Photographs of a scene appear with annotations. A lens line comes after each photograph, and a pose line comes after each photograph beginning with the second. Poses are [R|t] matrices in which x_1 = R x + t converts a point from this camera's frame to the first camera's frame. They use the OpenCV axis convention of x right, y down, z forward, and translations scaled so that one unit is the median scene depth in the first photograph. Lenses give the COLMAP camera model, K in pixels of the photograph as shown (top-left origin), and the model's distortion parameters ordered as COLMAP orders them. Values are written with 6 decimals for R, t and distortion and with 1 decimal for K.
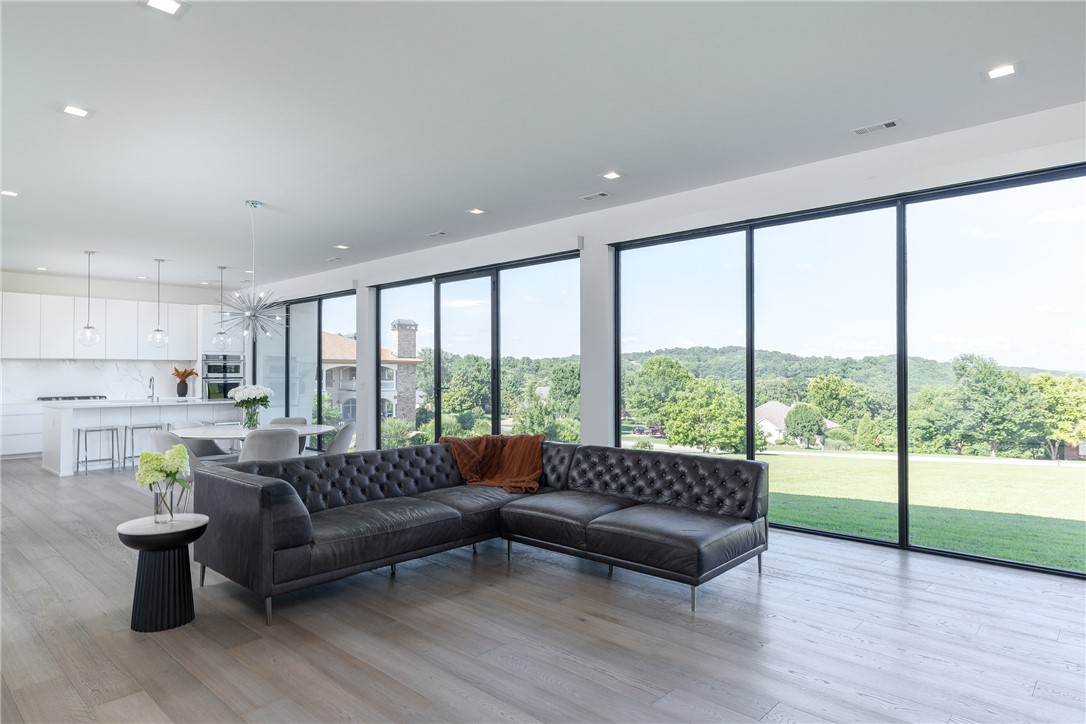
lens RADIAL K [[631.7, 0, 540.9], [0, 631.7, 369.1], [0, 0, 1]] dist [0.004555, 0.000550]
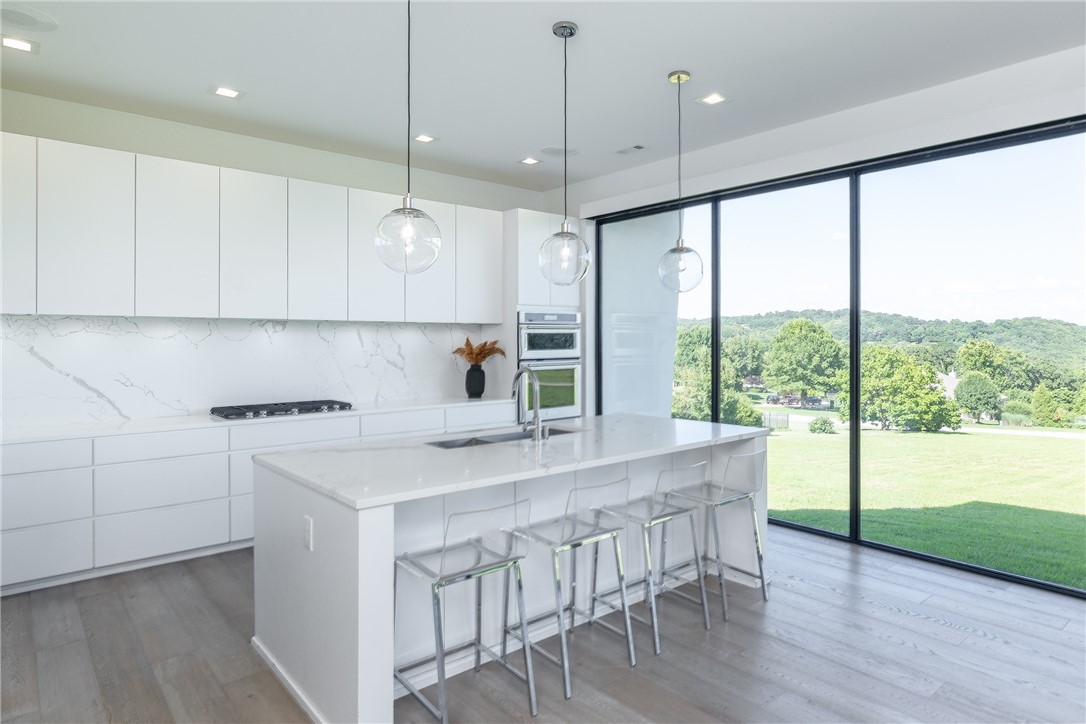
lens RADIAL K [[635.0, 0, 580.1], [0, 635.0, 326.9], [0, 0, 1]] dist [-0.006067, -0.000306]
pose [[0.996109, -0.000439, -0.088127, -0.080614], [-0.000398, 0.999955, -0.009476, -0.001228], [0.088127, 0.009474, 0.996064, 0.094284]]
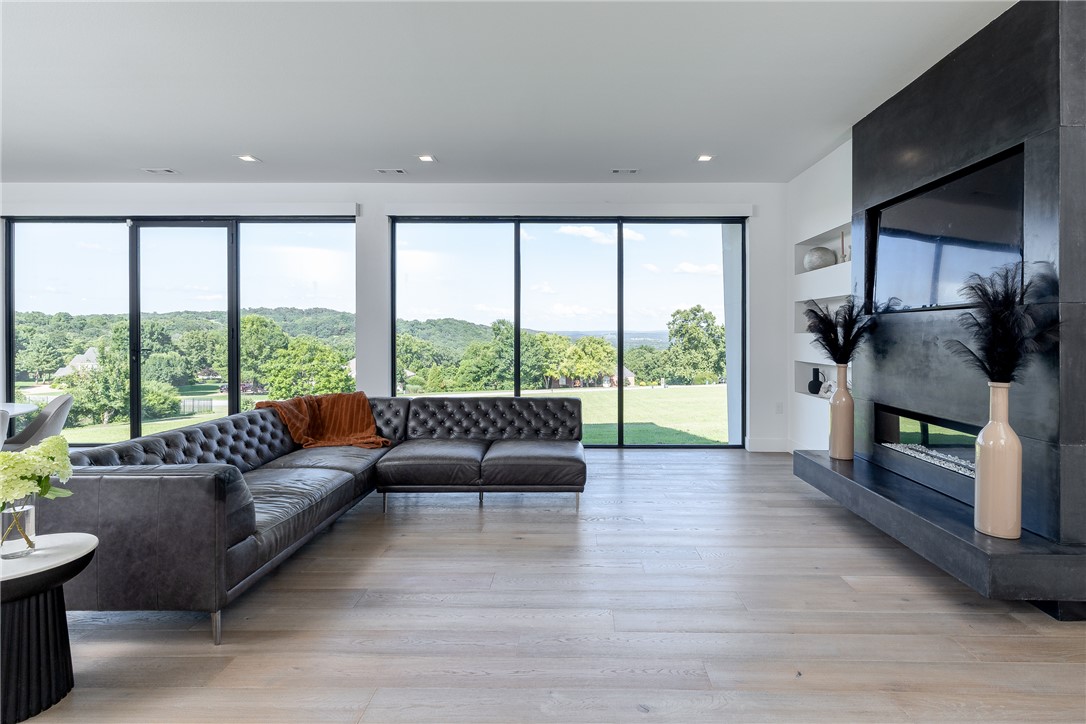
lens RADIAL K [[532.6, 0, 573.1], [0, 532.6, 334.2], [0, 0, 1]] dist [-0.002283, 0.000069]
pose [[0.734419, 0.000071, 0.678697, -0.028347], [-0.007054, 0.999947, 0.007528, -0.000034], [-0.678660, -0.010317, 0.734380, 0.009819]]
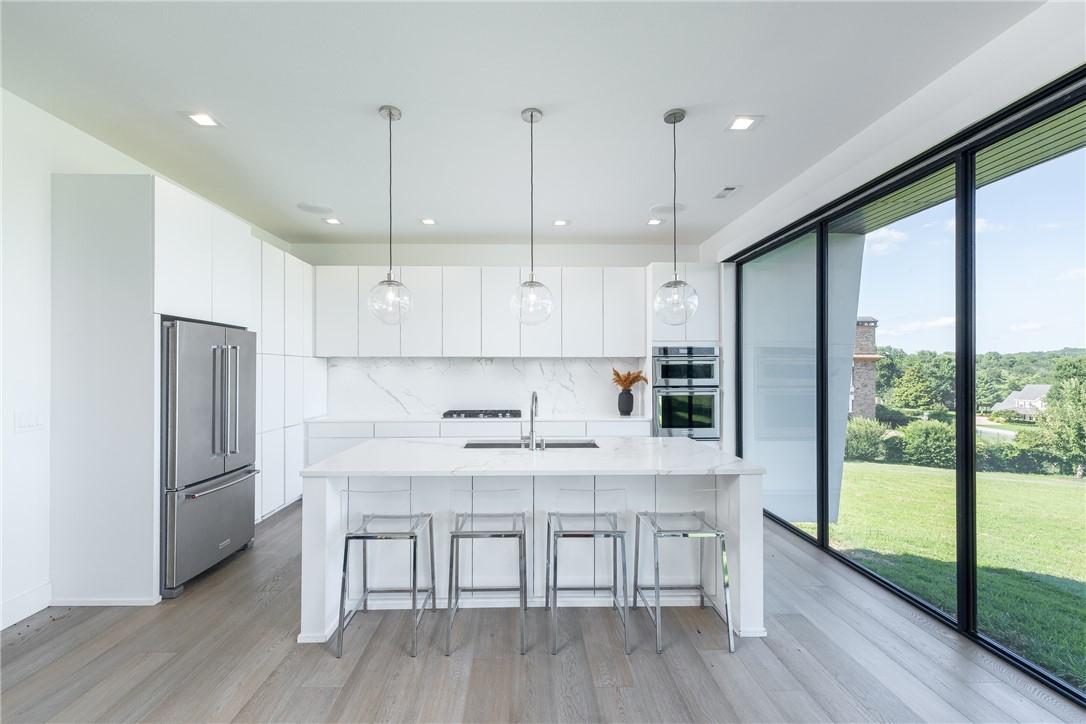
lens RADIAL K [[457.3, 0, 538.1], [0, 457.3, 359.9], [0, 0, 1]] dist [0.001119, 0.000194]
pose [[0.700999, -0.015503, -0.712994, -0.055334], [0.006200, 0.999858, -0.015645, -0.000877], [0.713136, 0.006547, 0.700995, 0.112860]]
